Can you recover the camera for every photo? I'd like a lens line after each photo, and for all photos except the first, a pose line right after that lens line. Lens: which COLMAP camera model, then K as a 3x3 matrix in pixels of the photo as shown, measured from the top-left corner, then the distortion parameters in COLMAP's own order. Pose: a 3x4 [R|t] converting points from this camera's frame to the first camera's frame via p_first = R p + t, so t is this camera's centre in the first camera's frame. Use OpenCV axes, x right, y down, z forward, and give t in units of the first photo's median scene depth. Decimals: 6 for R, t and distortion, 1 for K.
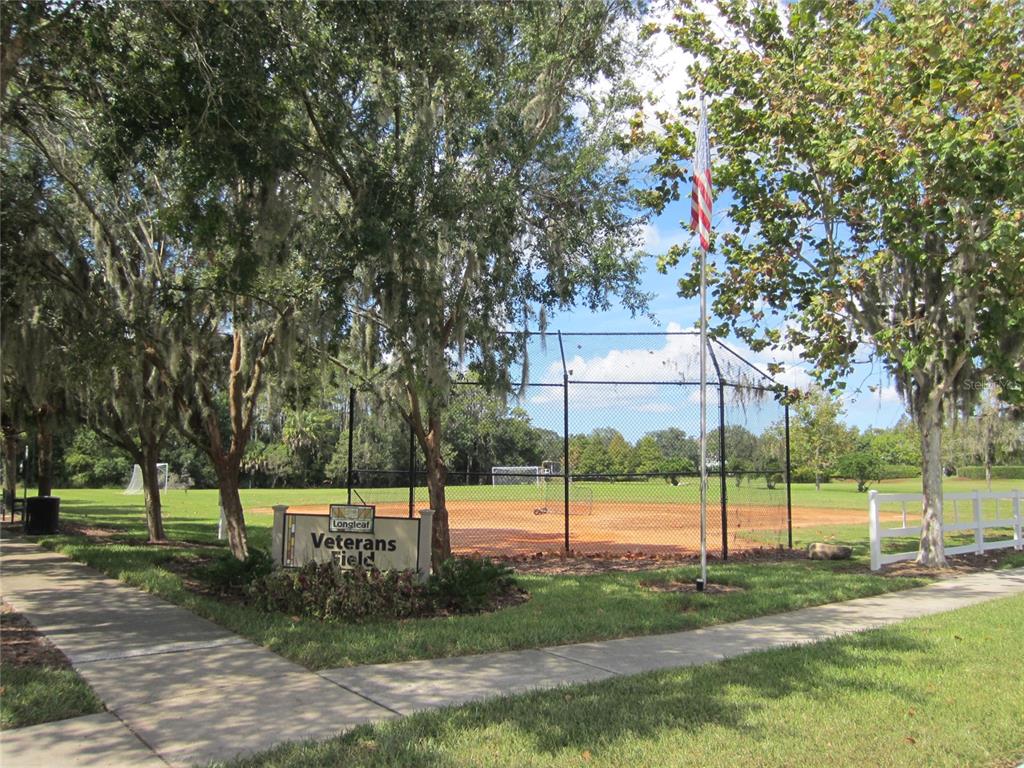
lens RADIAL K [[828.9, 0, 512.2], [0, 828.9, 383.0], [0, 0, 1]] dist [0.002826, -0.001260]
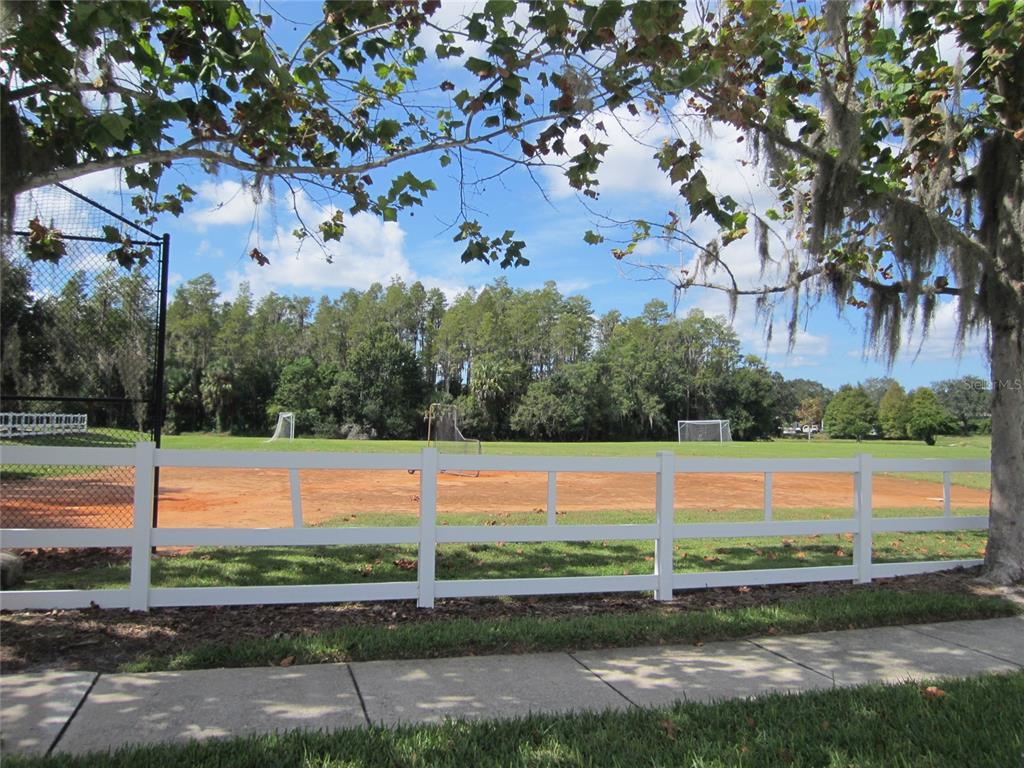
lens RADIAL K [[828.9, 0, 511.3], [0, 828.9, 386.1], [0, 0, 1]] dist [0.002826, -0.001260]
pose [[0.927000, -0.008190, -0.374971, 0.134704], [0.029450, 0.998264, 0.051002, 0.014163], [0.373902, -0.058322, 0.925633, 0.116314]]
